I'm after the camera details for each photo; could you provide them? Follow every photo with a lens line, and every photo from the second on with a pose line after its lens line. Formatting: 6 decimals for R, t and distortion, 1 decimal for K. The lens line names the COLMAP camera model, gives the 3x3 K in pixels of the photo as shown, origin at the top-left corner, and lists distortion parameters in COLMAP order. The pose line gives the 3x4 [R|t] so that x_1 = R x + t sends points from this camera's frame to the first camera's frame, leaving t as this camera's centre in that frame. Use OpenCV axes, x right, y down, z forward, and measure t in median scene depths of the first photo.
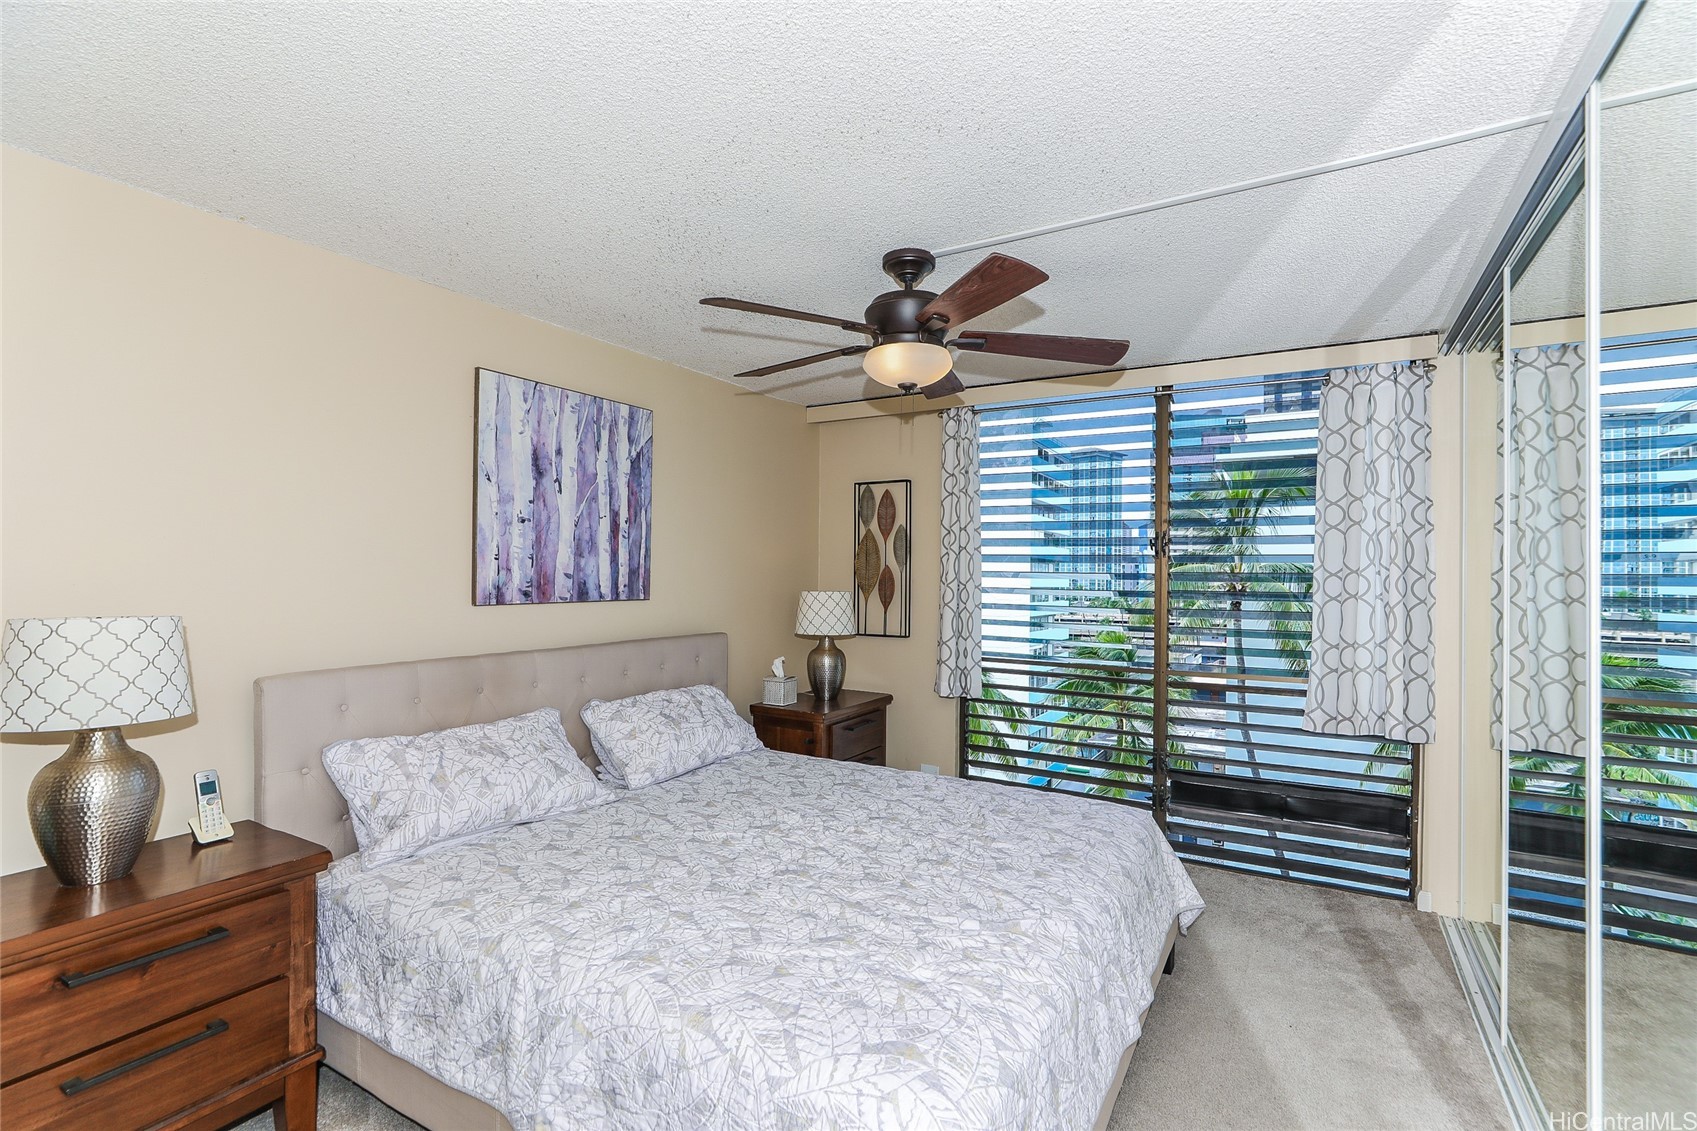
lens RADIAL K [[793.8, 0, 858.6], [0, 793.8, 573.8], [0, 0, 1]] dist [-0.003871, 0.010516]
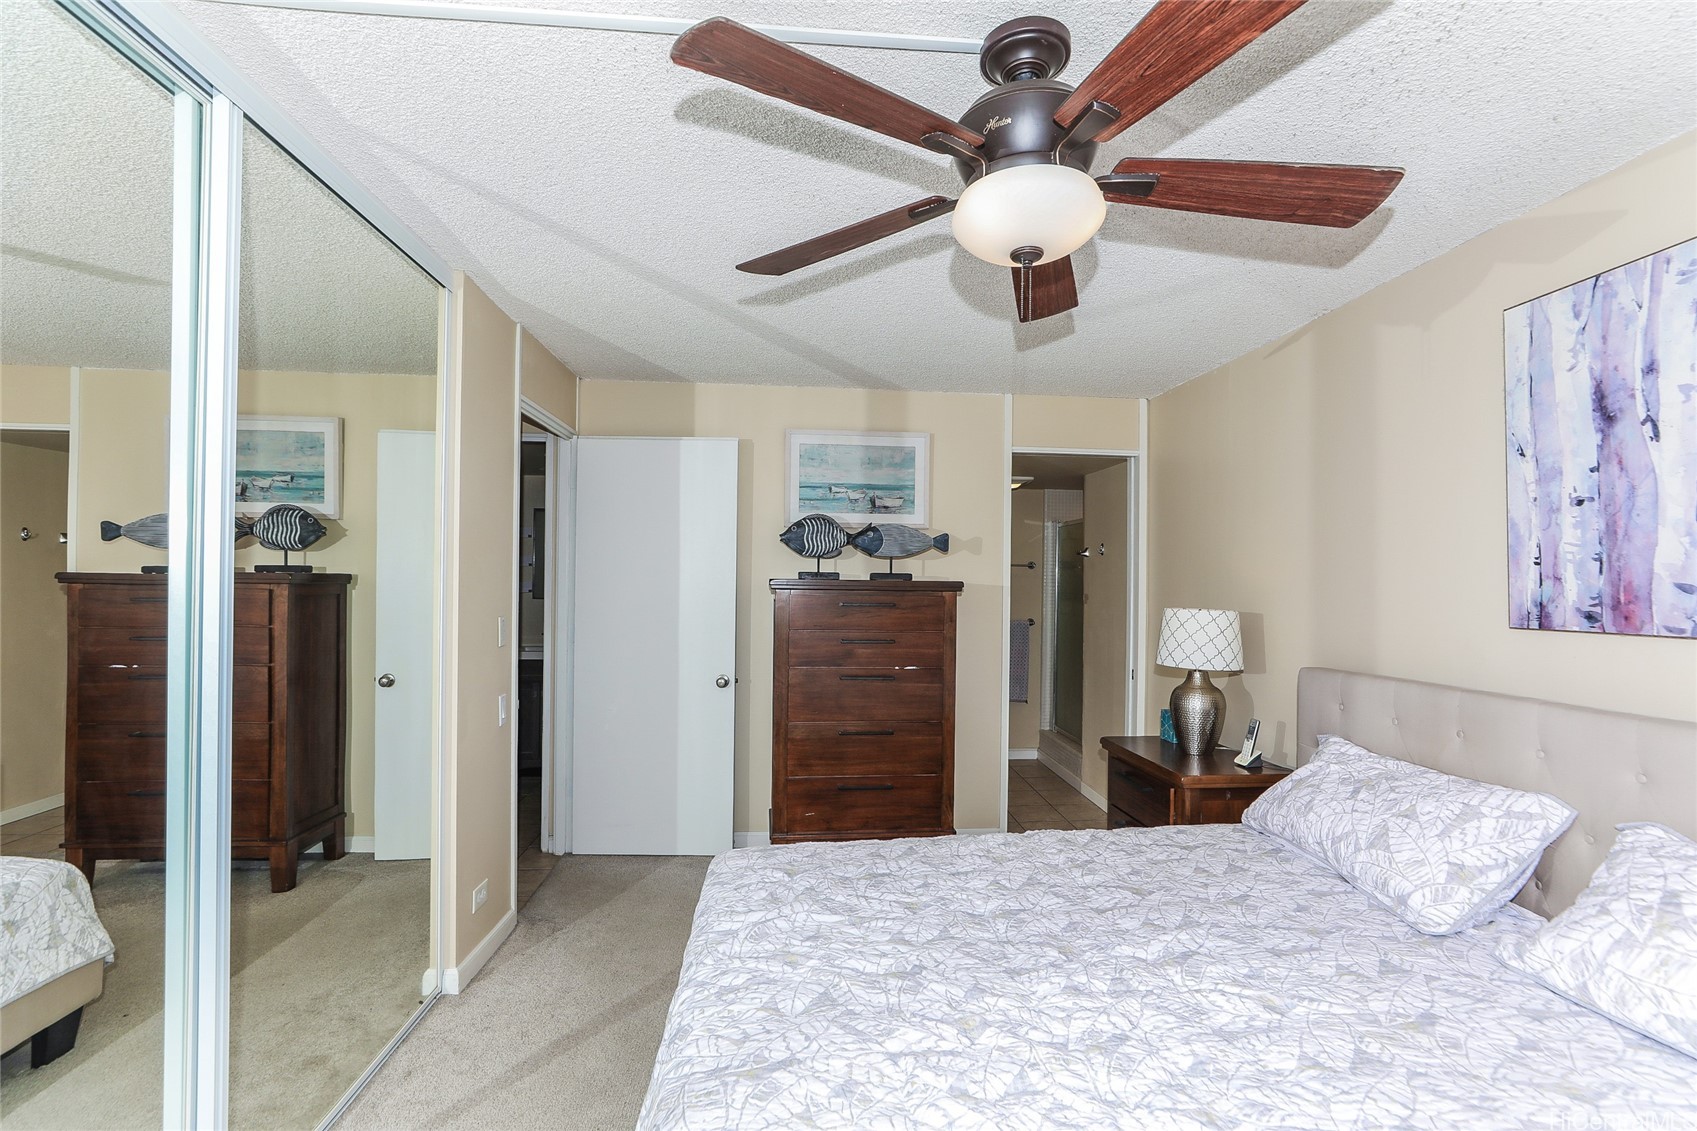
lens RADIAL K [[793.8, 0, 858.6], [0, 793.8, 573.8], [0, 0, 1]] dist [-0.003871, 0.010516]
pose [[-0.821422, -0.034136, -0.569299, 0.422682], [-0.030736, 0.999406, -0.015578, 0.018990], [0.569493, 0.004702, -0.821983, 1.206340]]
